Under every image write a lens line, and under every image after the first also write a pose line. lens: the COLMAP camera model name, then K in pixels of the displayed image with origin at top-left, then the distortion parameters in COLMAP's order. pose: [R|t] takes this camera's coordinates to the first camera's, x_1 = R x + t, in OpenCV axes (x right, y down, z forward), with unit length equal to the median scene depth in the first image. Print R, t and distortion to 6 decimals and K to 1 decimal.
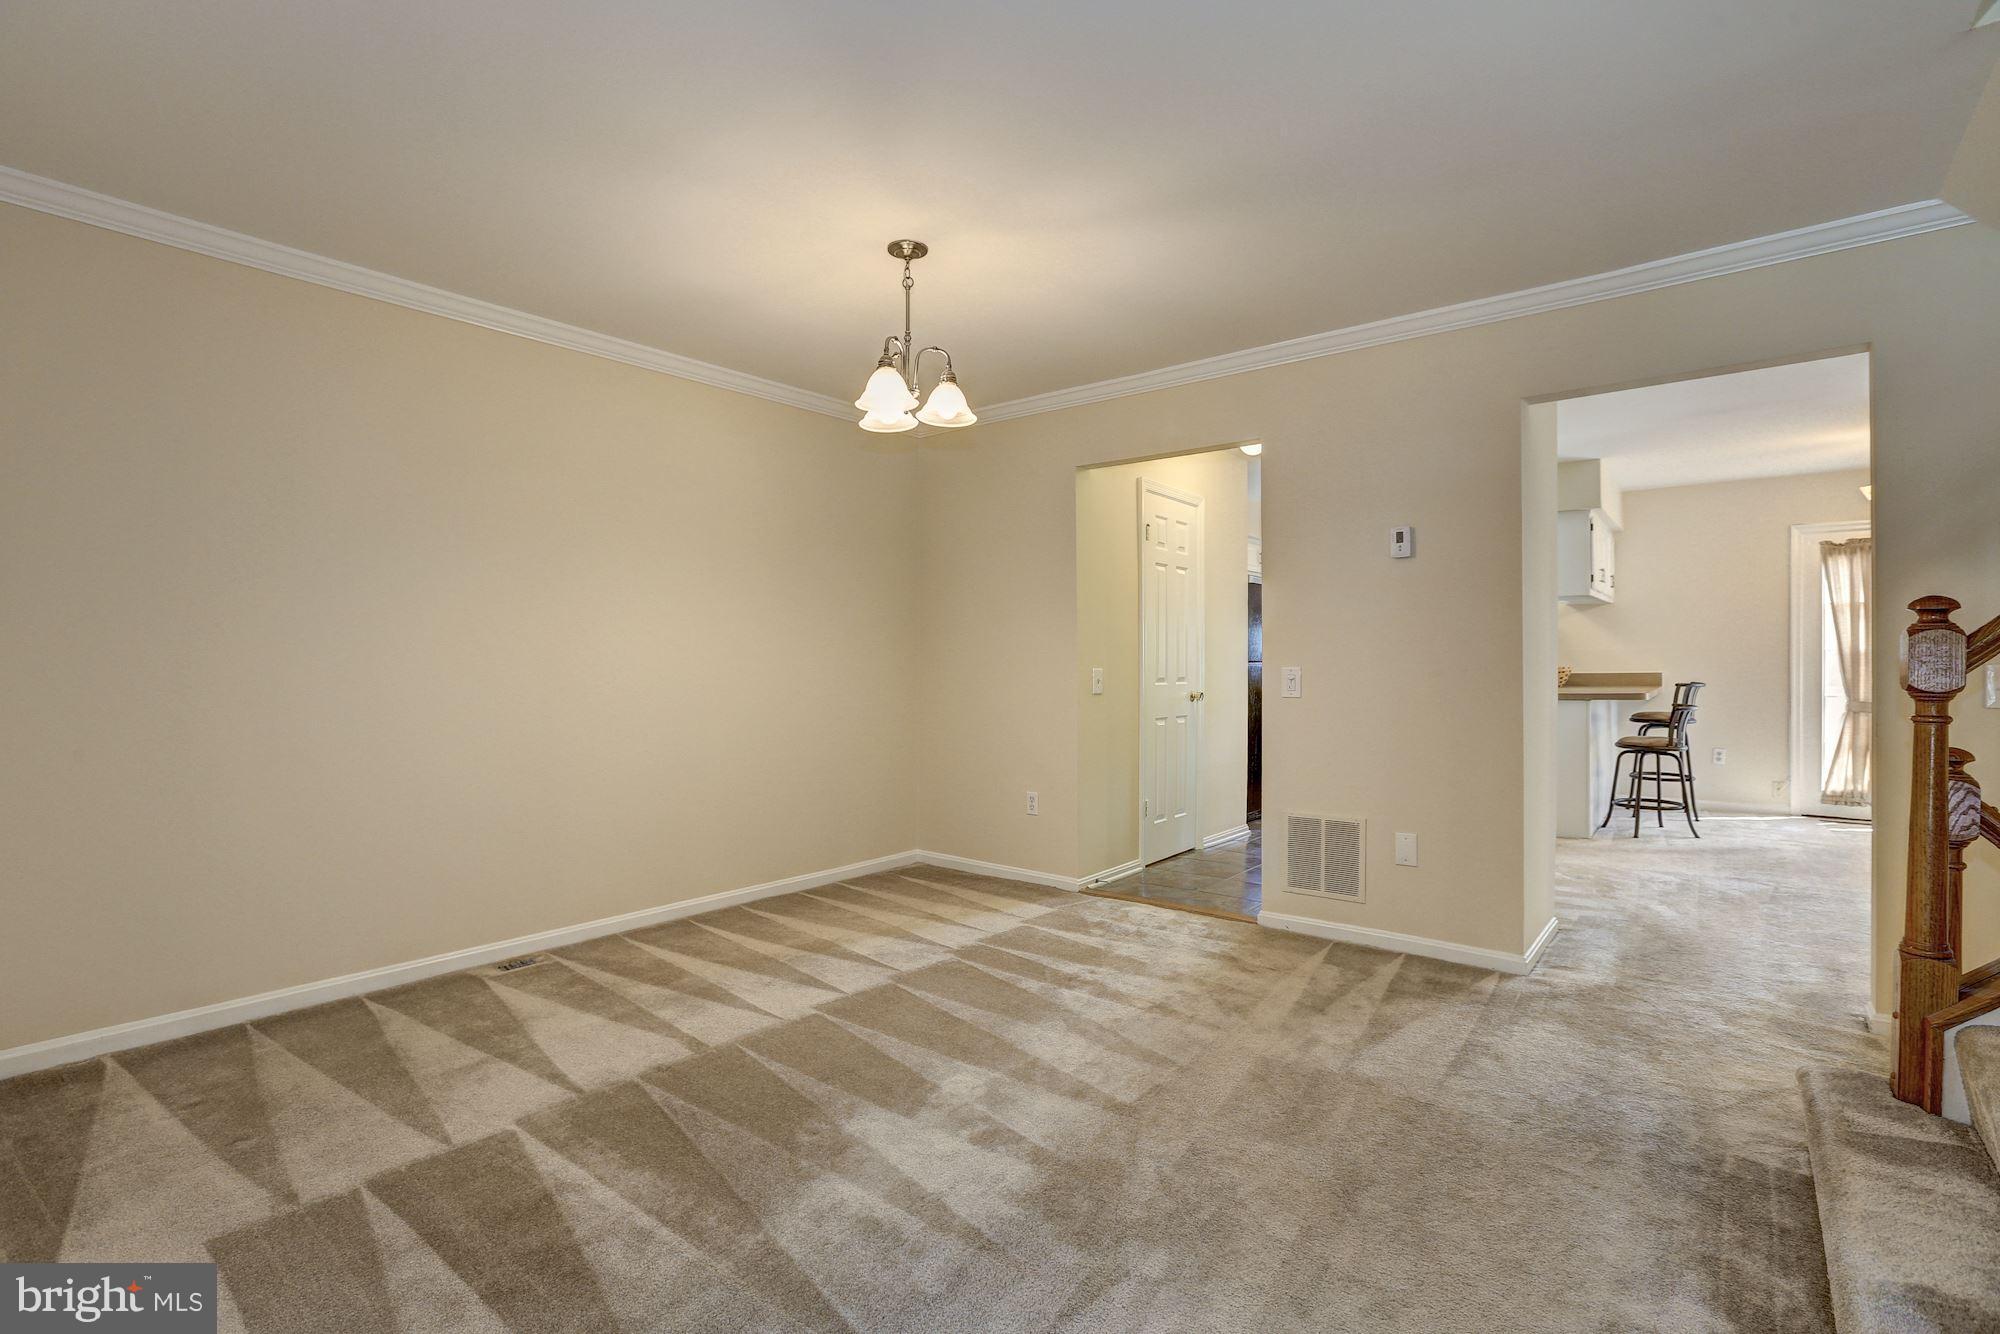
lens RADIAL K [[843.8, 0, 1000.0], [0, 843.8, 667.0], [0, 0, 1]] dist [-0.042561, 0.007918]
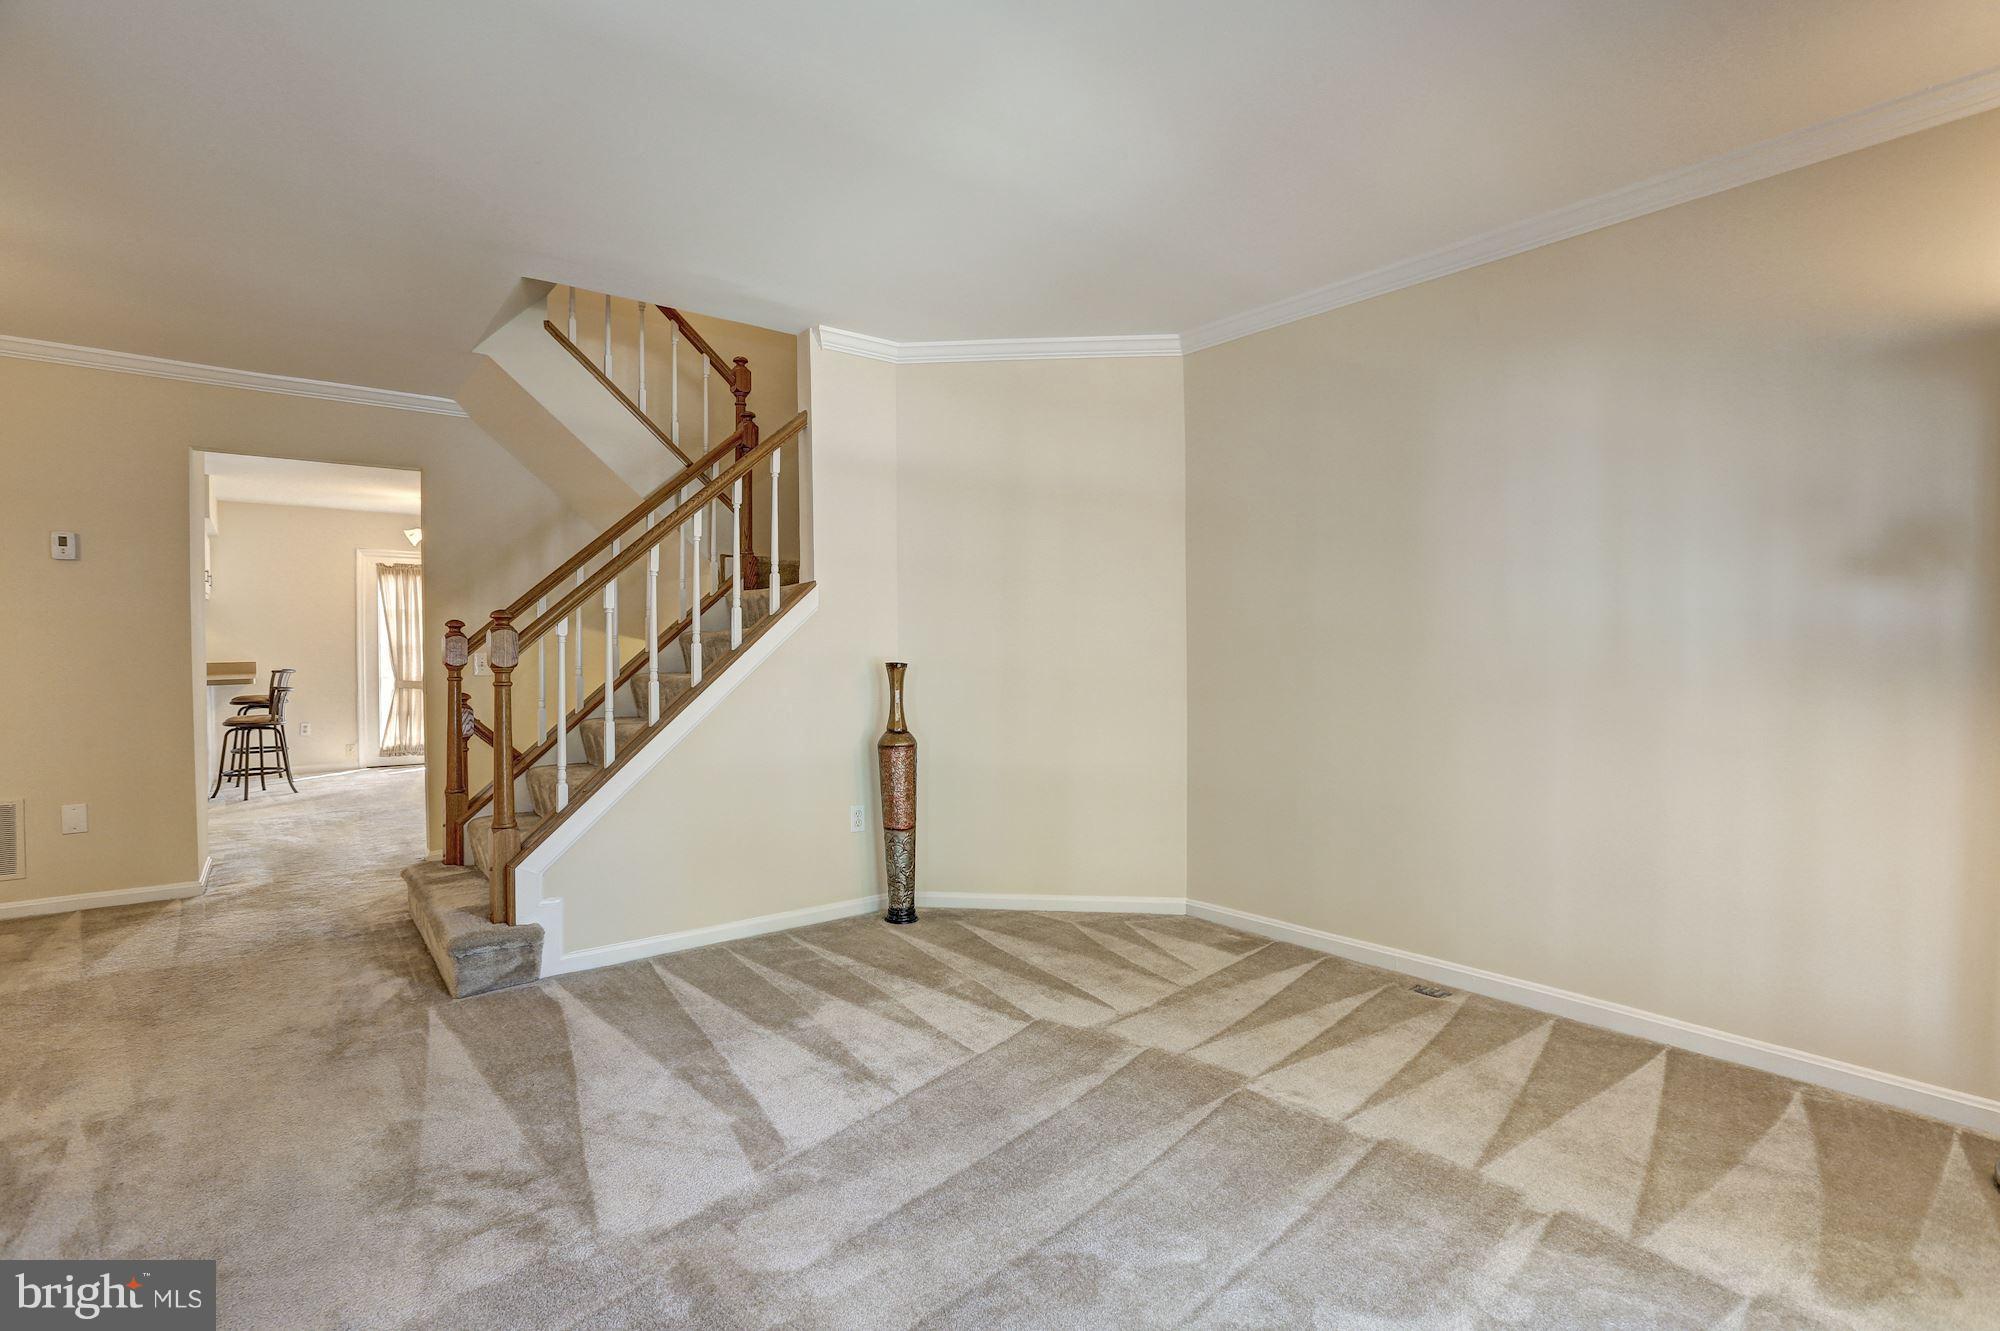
lens RADIAL K [[933.3, 0, 1000.3], [0, 933.3, 658.5], [0, 0, 1]] dist [-0.001935, 0.013119]
pose [[0.168164, -0.009087, 0.985717, -0.486519], [0.010172, 0.999920, 0.007482, 0.004131], [-0.985706, 0.008769, 0.168244, -0.391462]]
